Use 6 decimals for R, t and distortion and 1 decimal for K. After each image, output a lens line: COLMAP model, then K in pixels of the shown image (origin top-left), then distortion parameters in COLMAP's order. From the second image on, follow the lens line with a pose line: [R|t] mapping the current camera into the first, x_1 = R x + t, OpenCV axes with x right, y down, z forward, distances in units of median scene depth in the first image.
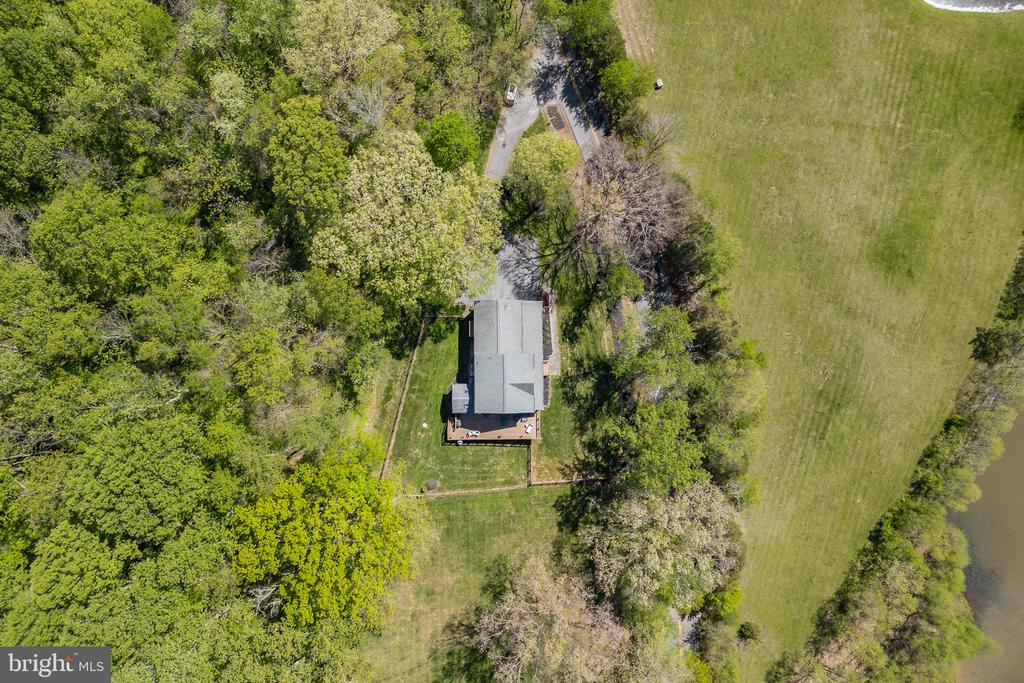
lens RADIAL K [[679.7, 0, 510.8], [0, 679.7, 356.6], [0, 0, 1]] dist [0.068345, -0.057119]
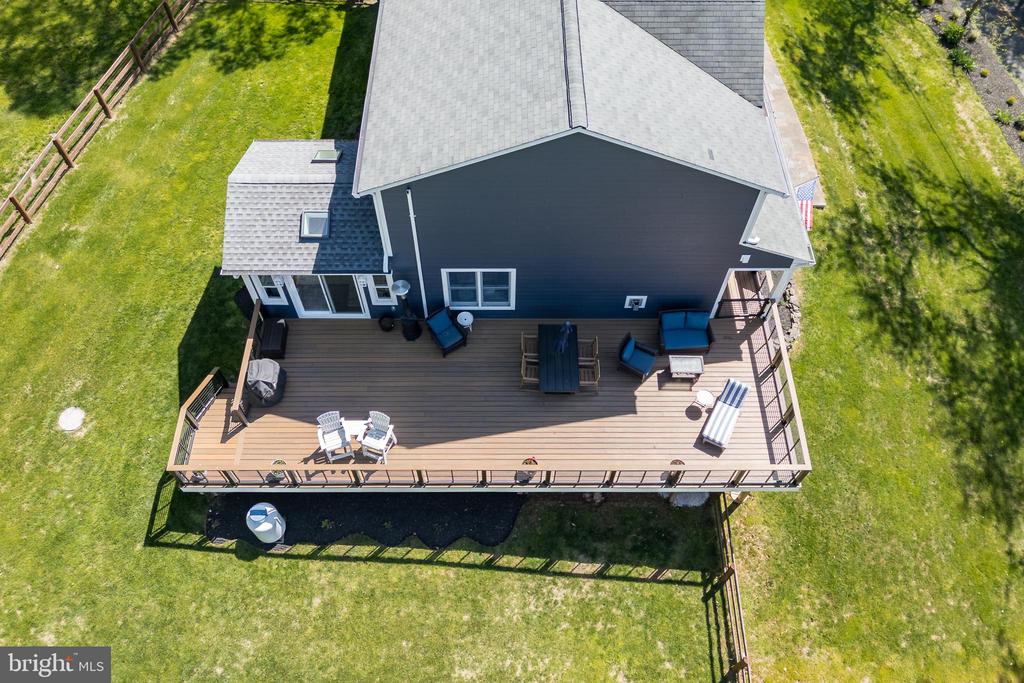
lens RADIAL K [[762.0, 0, 501.6], [0, 762.0, 342.3], [0, 0, 1]] dist [-0.002085, -0.092897]
pose [[0.999925, 0.003546, -0.011715, -0.019925], [-0.008941, 0.865228, -0.501299, 0.172861], [0.008358, 0.501366, 0.865195, 0.823742]]
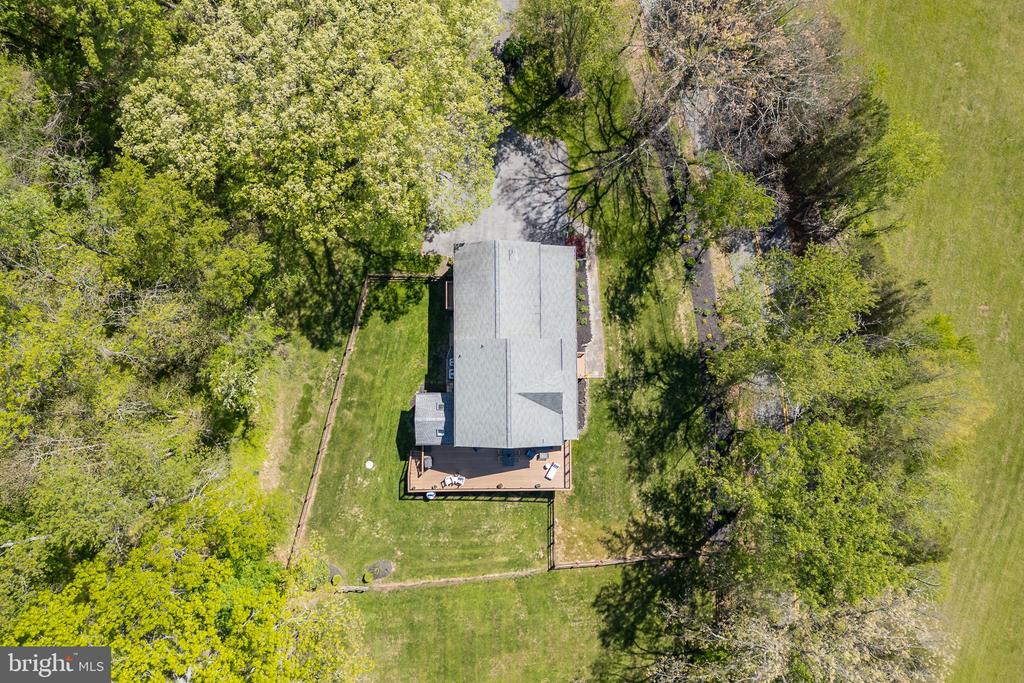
lens RADIAL K [[679.7, 0, 510.8], [0, 679.7, 356.6], [0, 0, 1]] dist [0.068345, -0.057119]
pose [[0.999990, -0.000418, -0.004459, -0.004606], [0.000396, 0.999988, -0.004935, 0.012225], [0.004461, 0.004934, 0.999978, 0.419893]]
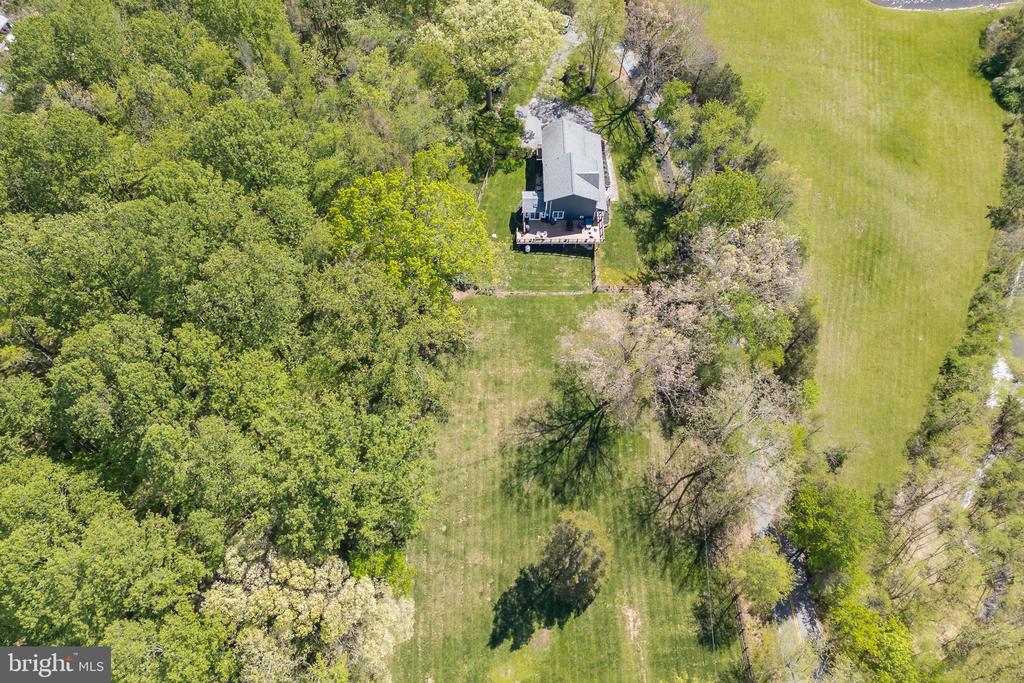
lens RADIAL K [[679.7, 0, 510.8], [0, 679.7, 356.6], [0, 0, 1]] dist [0.068345, -0.057119]
pose [[0.999969, 0.007874, 0.000396, -0.099297], [-0.006925, 0.901173, -0.433405, 0.727711], [-0.003770, 0.433389, 0.901199, 0.116338]]
